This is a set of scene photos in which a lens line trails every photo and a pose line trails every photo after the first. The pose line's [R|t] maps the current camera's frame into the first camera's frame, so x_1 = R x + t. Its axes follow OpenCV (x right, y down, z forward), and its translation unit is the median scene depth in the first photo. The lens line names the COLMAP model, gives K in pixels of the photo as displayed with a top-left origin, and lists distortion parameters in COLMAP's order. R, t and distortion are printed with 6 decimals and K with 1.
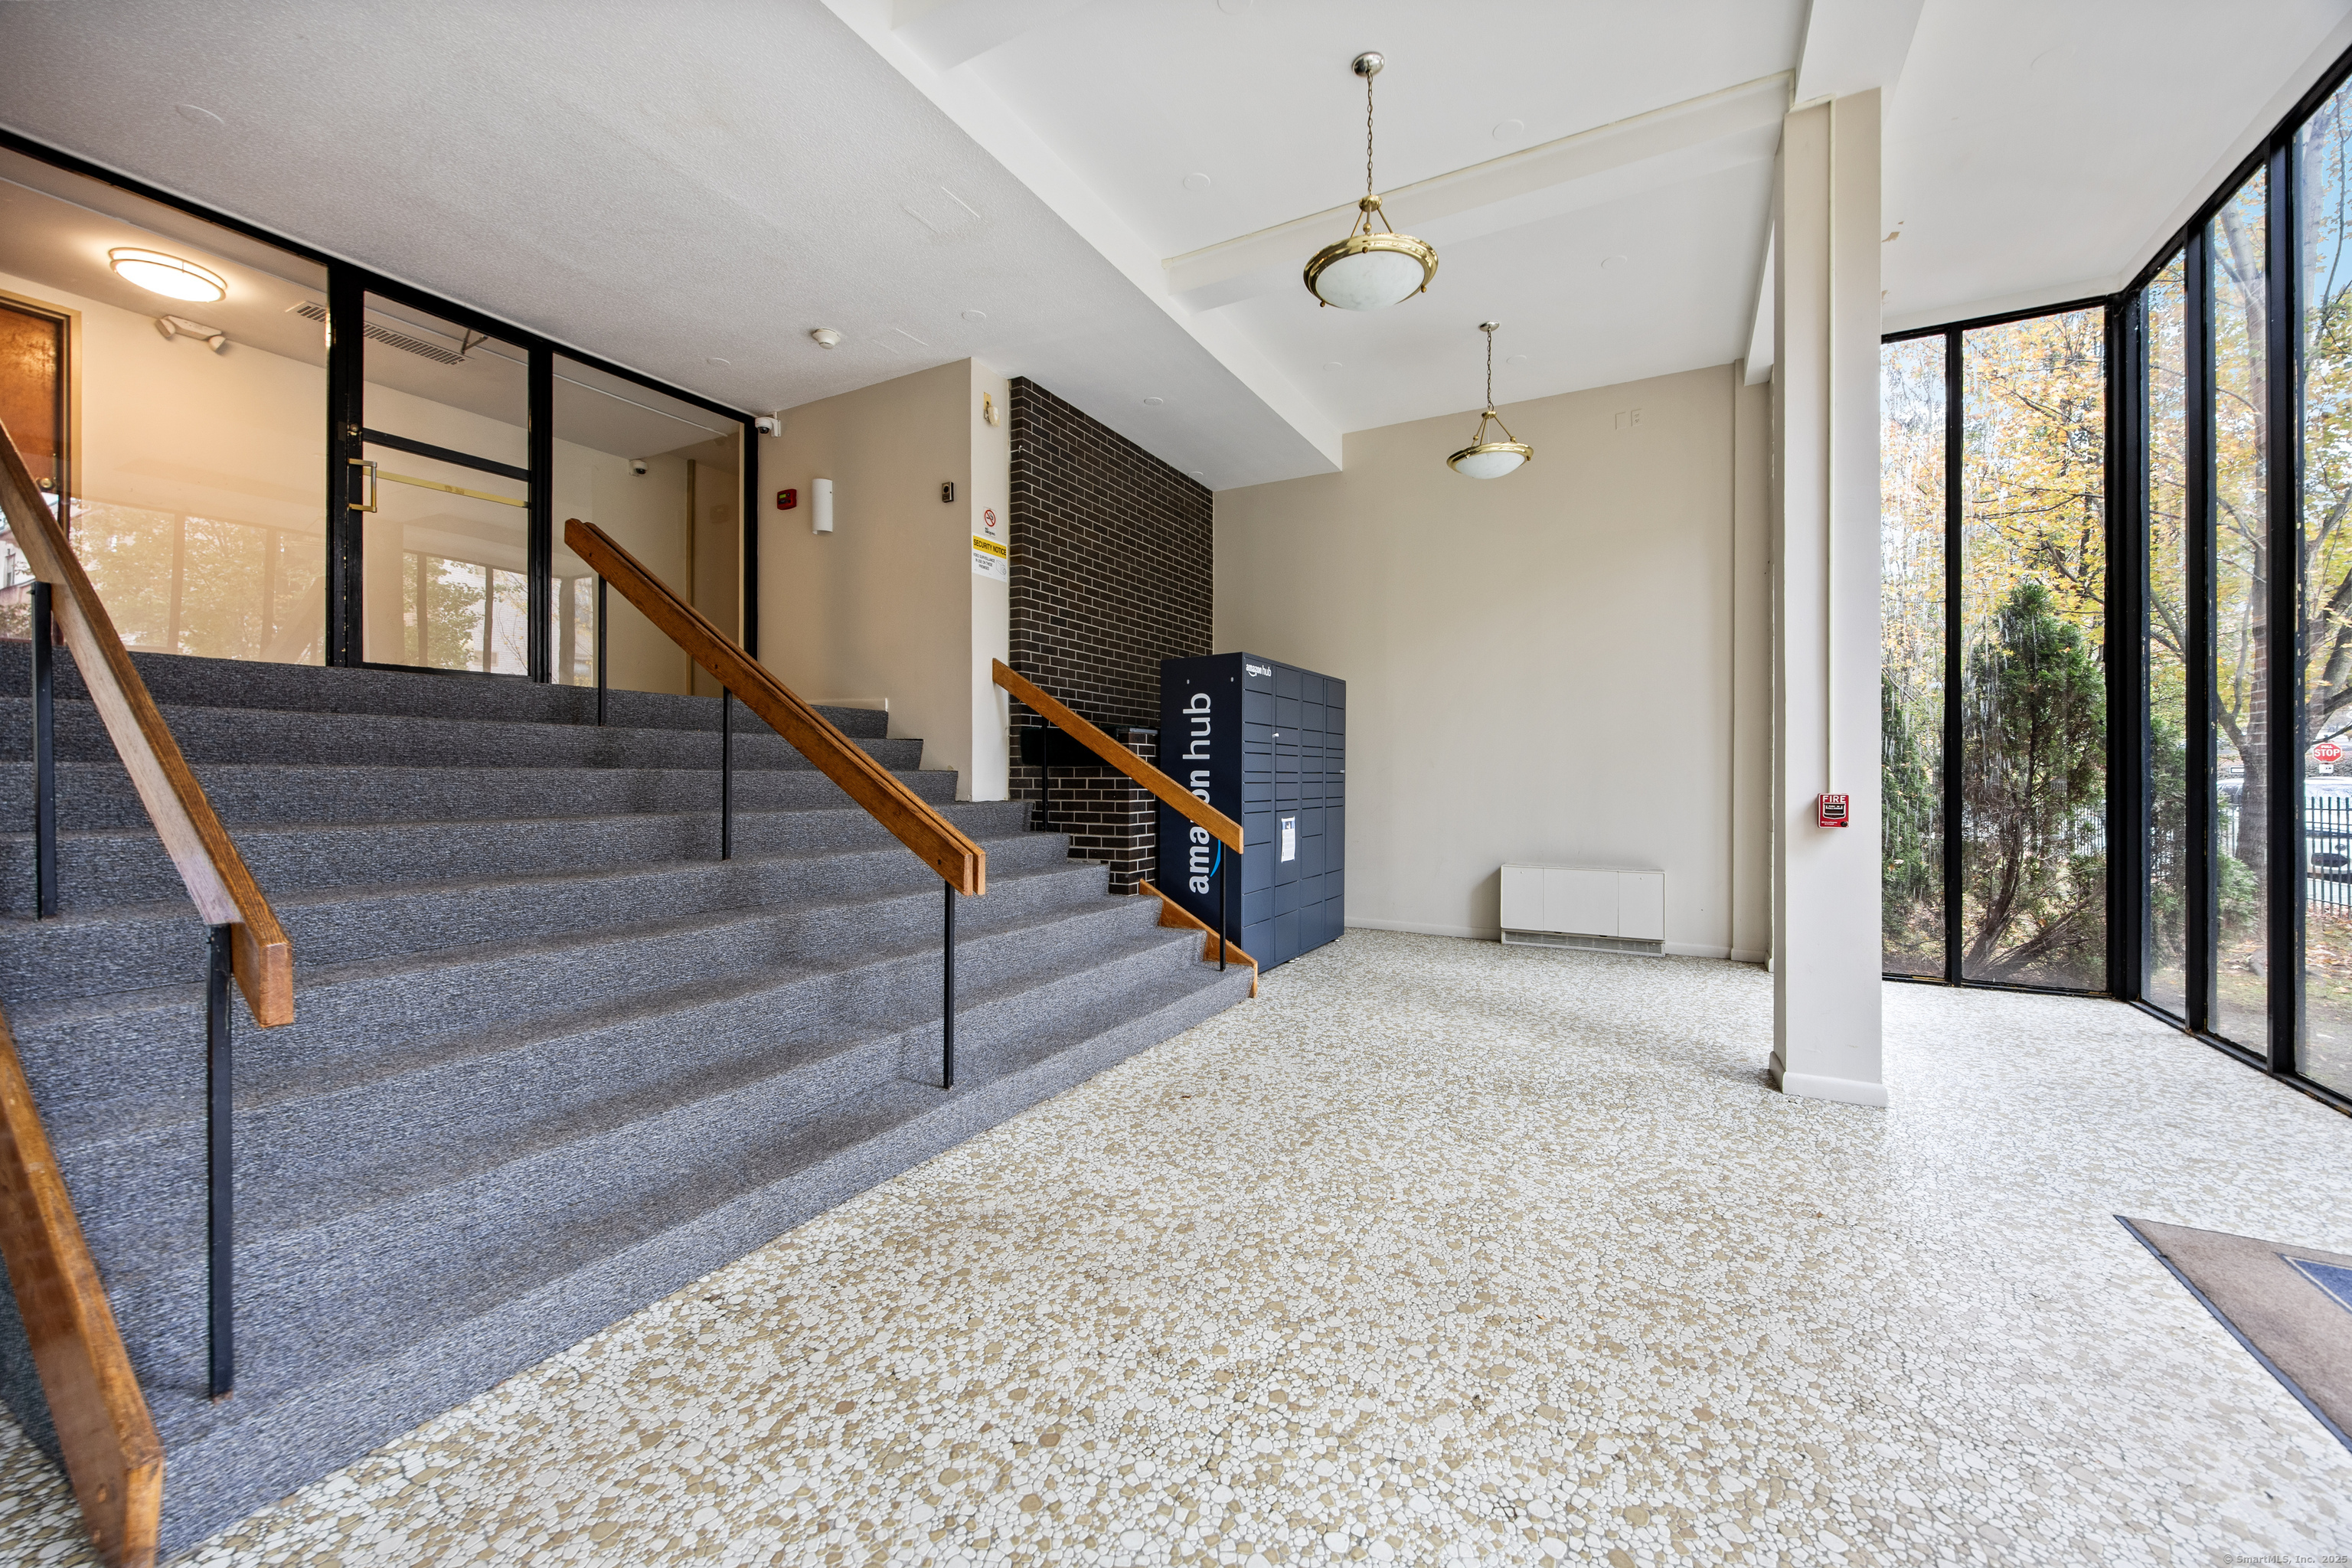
lens RADIAL K [[929.1, 0, 1186.3], [0, 929.1, 768.0], [0, 0, 1]] dist [-0.003679, 0.000205]
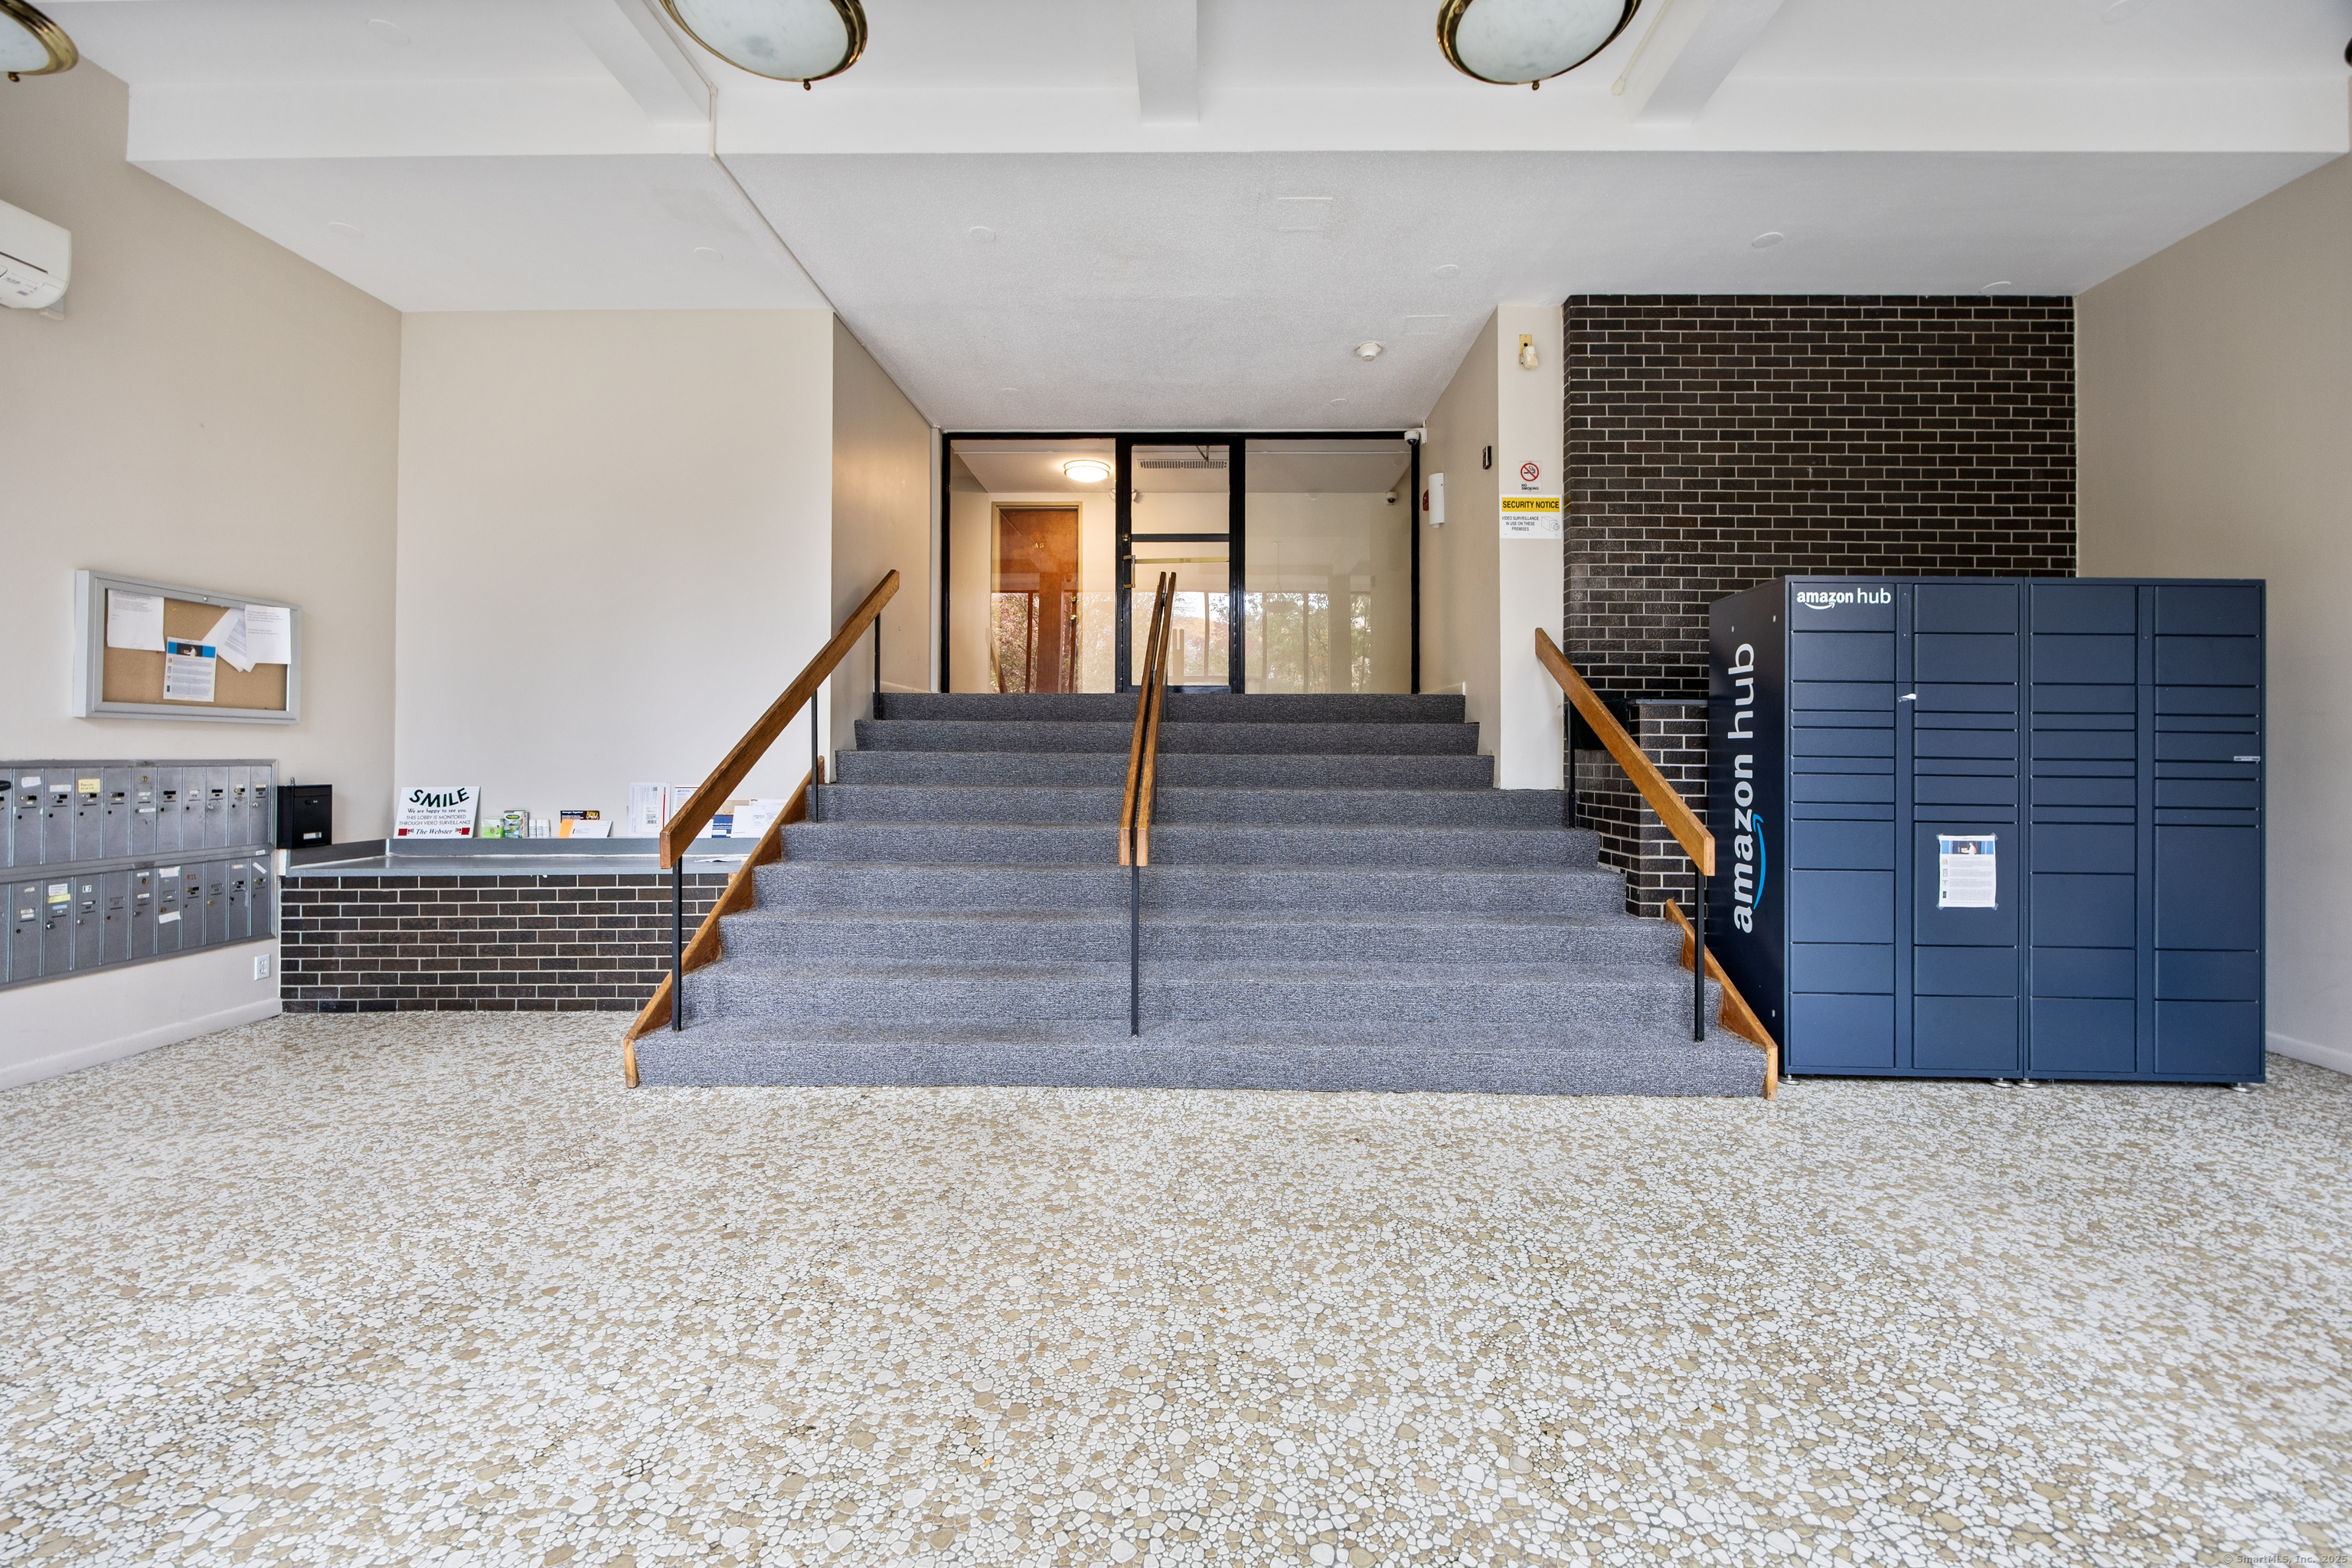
lens RADIAL K [[937.4, 0, 1185.5], [0, 937.4, 741.4], [0, 0, 1]] dist [-0.000557, 0.000311]
pose [[0.453863, -0.013829, -0.890964, 0.646230], [0.001021, 0.999887, -0.015000, 0.004164], [0.891071, 0.005899, 0.453826, 0.441086]]
